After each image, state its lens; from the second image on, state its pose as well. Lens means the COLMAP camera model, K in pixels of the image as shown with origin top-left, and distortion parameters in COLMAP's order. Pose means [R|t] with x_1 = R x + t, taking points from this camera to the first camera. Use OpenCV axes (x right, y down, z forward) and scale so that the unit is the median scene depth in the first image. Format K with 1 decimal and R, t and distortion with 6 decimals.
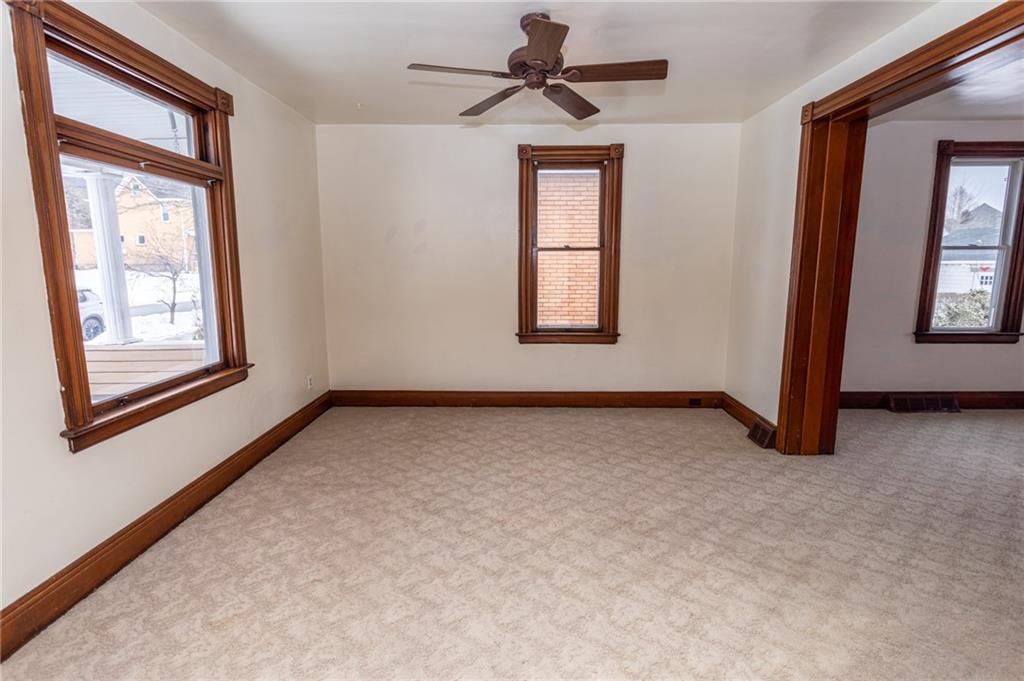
lens RADIAL K [[493.9, 0, 506.9], [0, 493.9, 338.9], [0, 0, 1]] dist [0.002519, 0.000203]
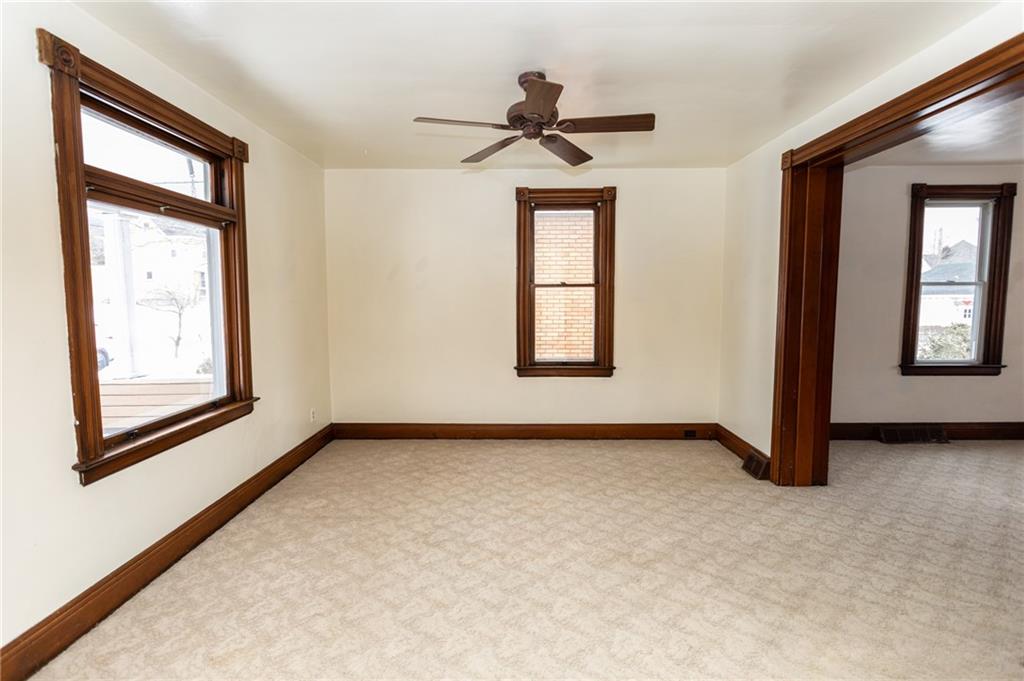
lens RADIAL K [[486.0, 0, 508.0], [0, 486.0, 338.3], [0, 0, 1]] dist [0.001341, -0.000106]
pose [[0.999974, -0.001484, 0.007054, -0.003322], [0.001958, 0.997703, -0.067711, -0.003106], [-0.006937, 0.067723, 0.997680, -0.021973]]
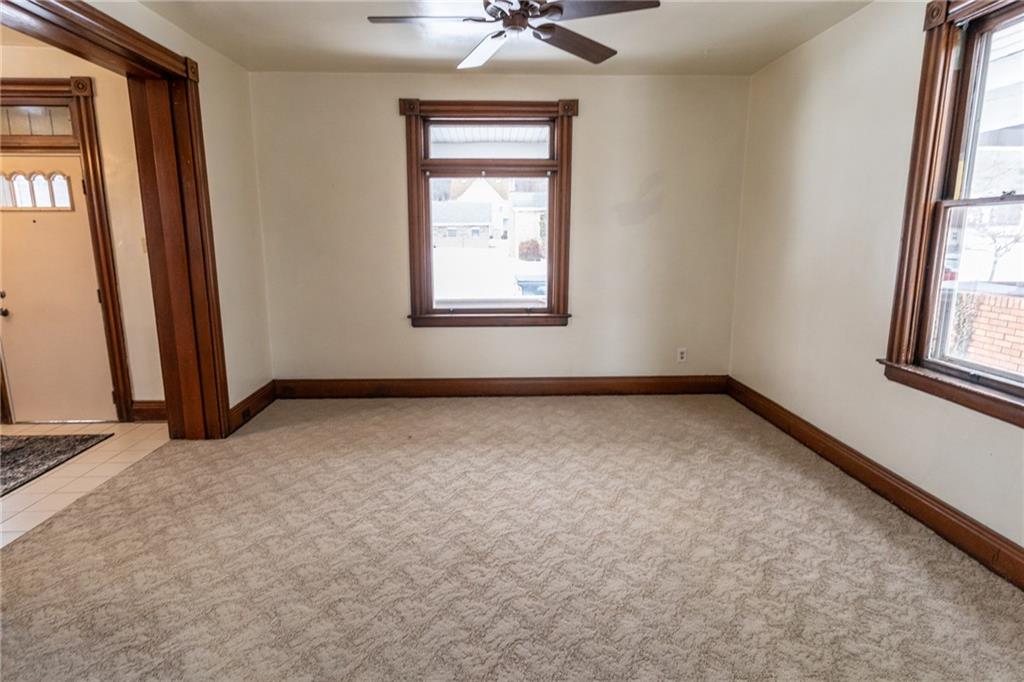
lens RADIAL K [[544.0, 0, 512.0], [0, 544.0, 341.0], [0, 0, 1]] dist [0.002845, 0.001072]
pose [[0.056341, 0.188565, -0.980443, 0.975850], [-0.151877, 0.972193, 0.178251, -0.126503], [0.986792, 0.138864, 0.083413, 0.871610]]
